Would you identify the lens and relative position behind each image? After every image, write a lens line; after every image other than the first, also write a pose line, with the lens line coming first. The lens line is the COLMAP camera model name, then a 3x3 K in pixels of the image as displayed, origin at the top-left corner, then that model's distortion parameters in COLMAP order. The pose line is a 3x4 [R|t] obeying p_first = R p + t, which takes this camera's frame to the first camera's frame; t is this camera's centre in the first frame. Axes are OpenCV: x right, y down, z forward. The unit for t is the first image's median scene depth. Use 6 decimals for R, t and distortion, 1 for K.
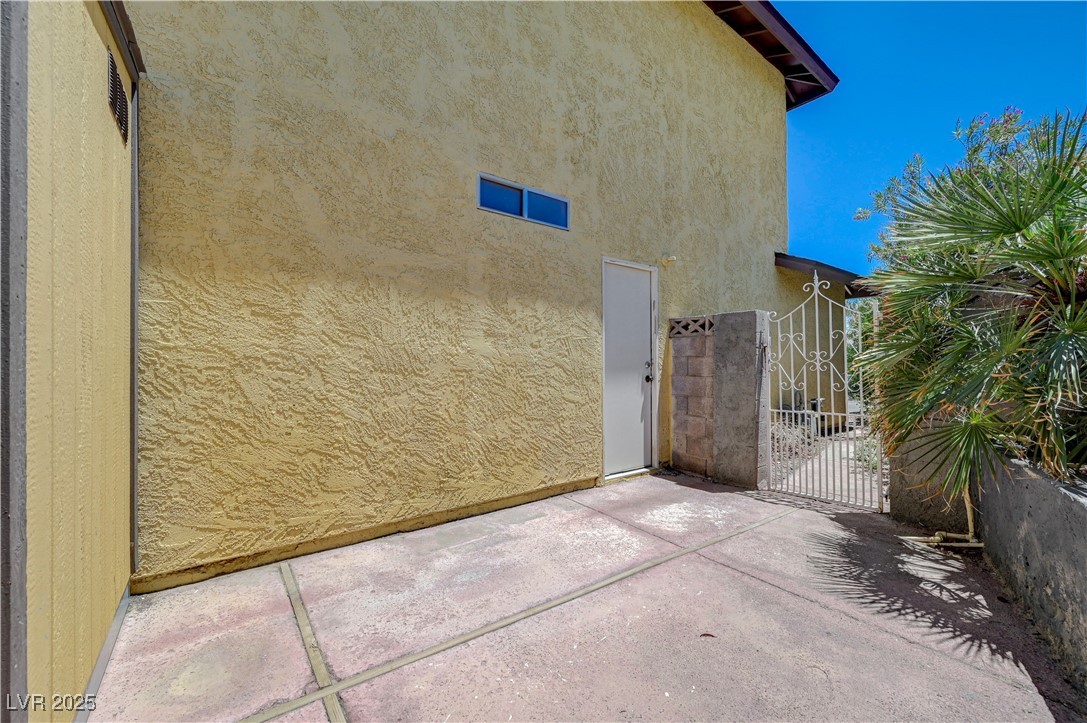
lens RADIAL K [[429.1, 0, 543.5], [0, 429.1, 361.5], [0, 0, 1]] dist [-0.001578, 0.000169]
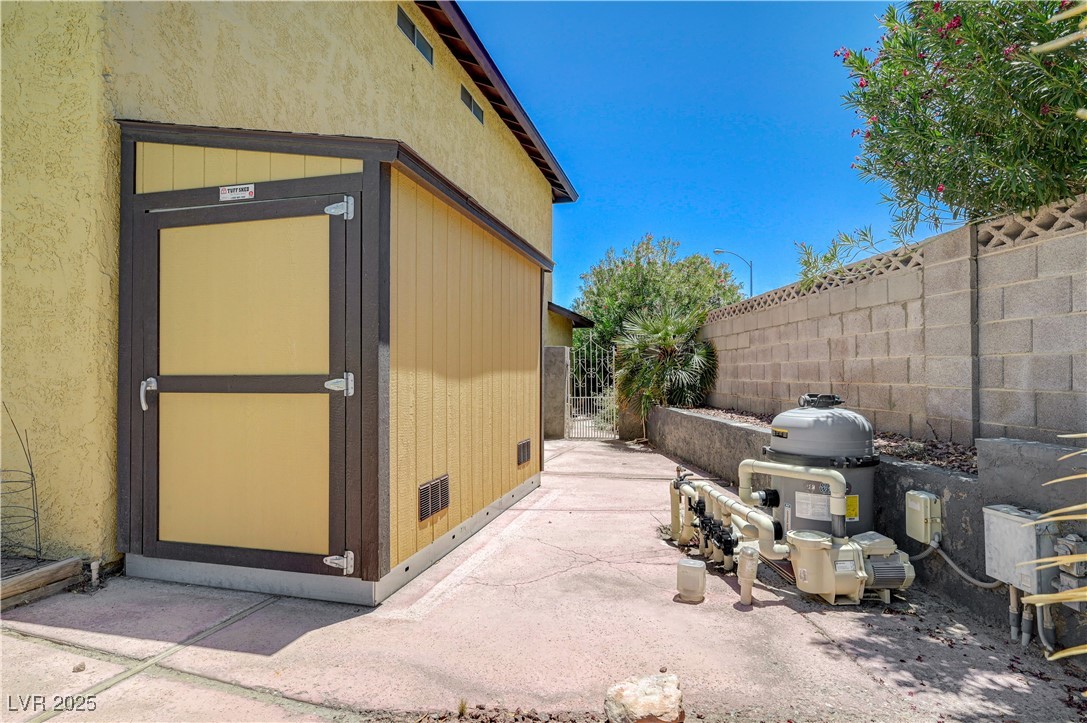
lens RADIAL K [[569.5, 0, 543.5], [0, 569.5, 361.5], [0, 0, 1]] dist [-0.007597, -0.000709]
pose [[0.787990, 0.015086, 0.615504, -1.160301], [-0.011051, 0.999885, -0.010359, -0.022561], [-0.615589, 0.001361, 0.788066, -0.970307]]
